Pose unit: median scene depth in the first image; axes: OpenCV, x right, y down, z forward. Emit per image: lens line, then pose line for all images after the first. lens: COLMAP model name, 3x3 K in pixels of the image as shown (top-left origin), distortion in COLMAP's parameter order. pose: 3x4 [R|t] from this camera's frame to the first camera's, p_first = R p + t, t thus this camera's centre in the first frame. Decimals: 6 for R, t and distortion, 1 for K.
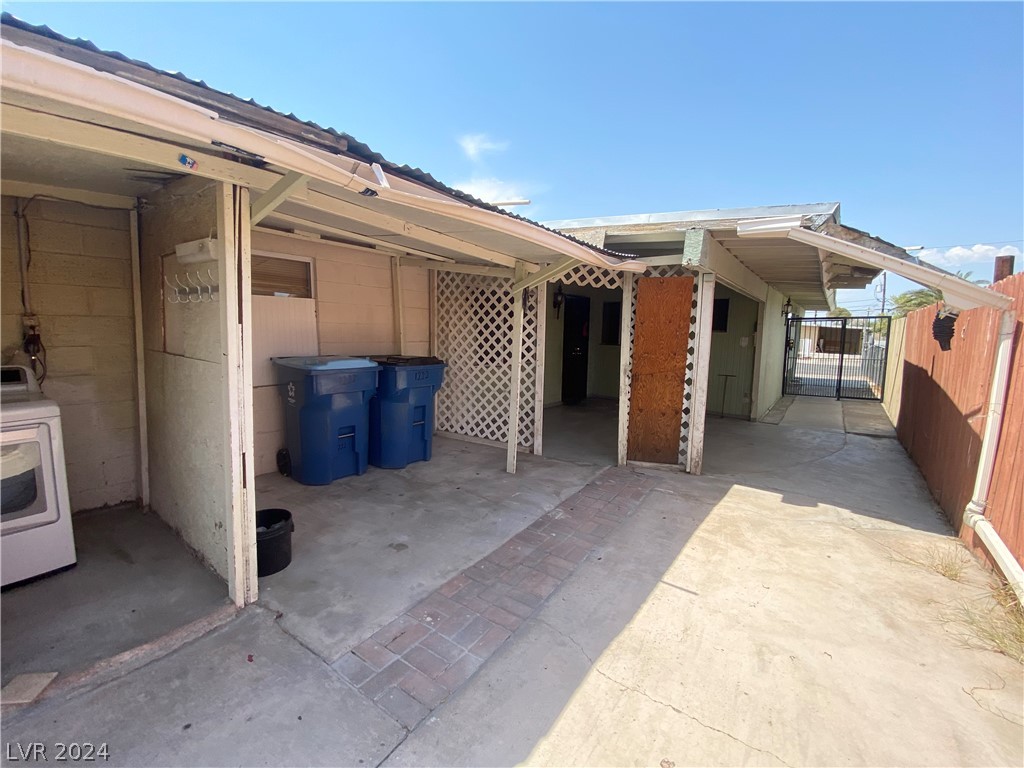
lens RADIAL K [[414.4, 0, 511.2], [0, 414.4, 383.1], [0, 0, 1]] dist [0.024905, -0.022227]
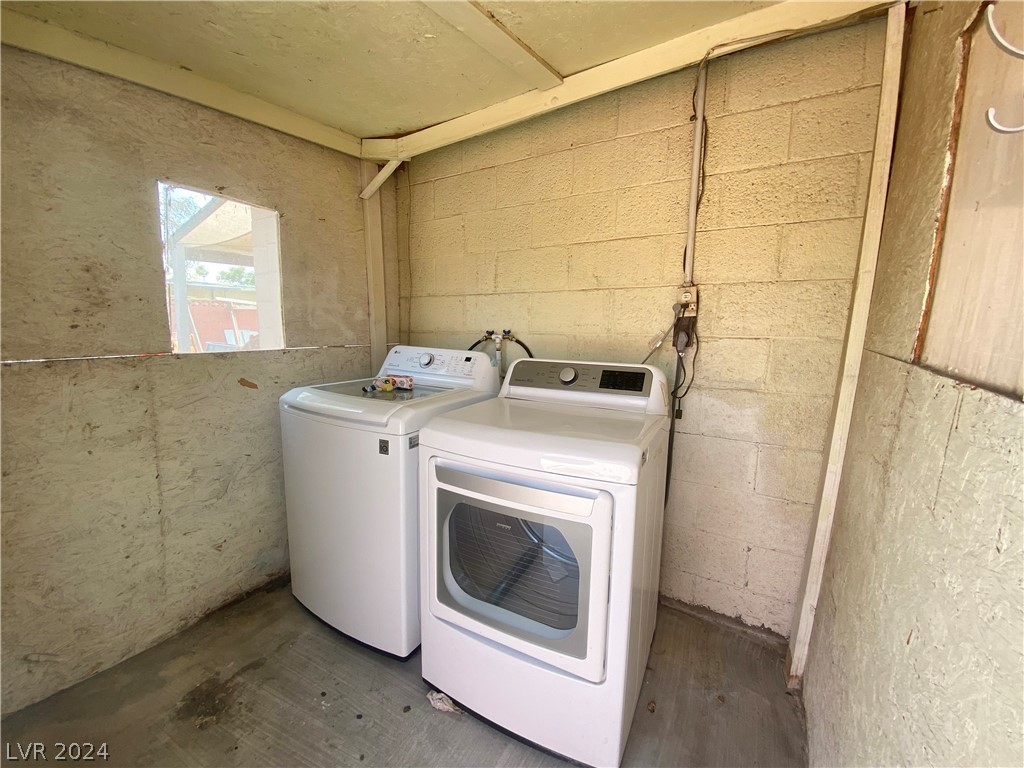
lens RADIAL K [[414.4, 0, 511.2], [0, 414.4, 383.1], [0, 0, 1]] dist [0.024905, -0.022227]
pose [[0.117620, 0.124434, -0.985232, -0.553556], [-0.127653, 0.985782, 0.109264, -0.053923], [0.984820, 0.112916, 0.131832, 0.657119]]
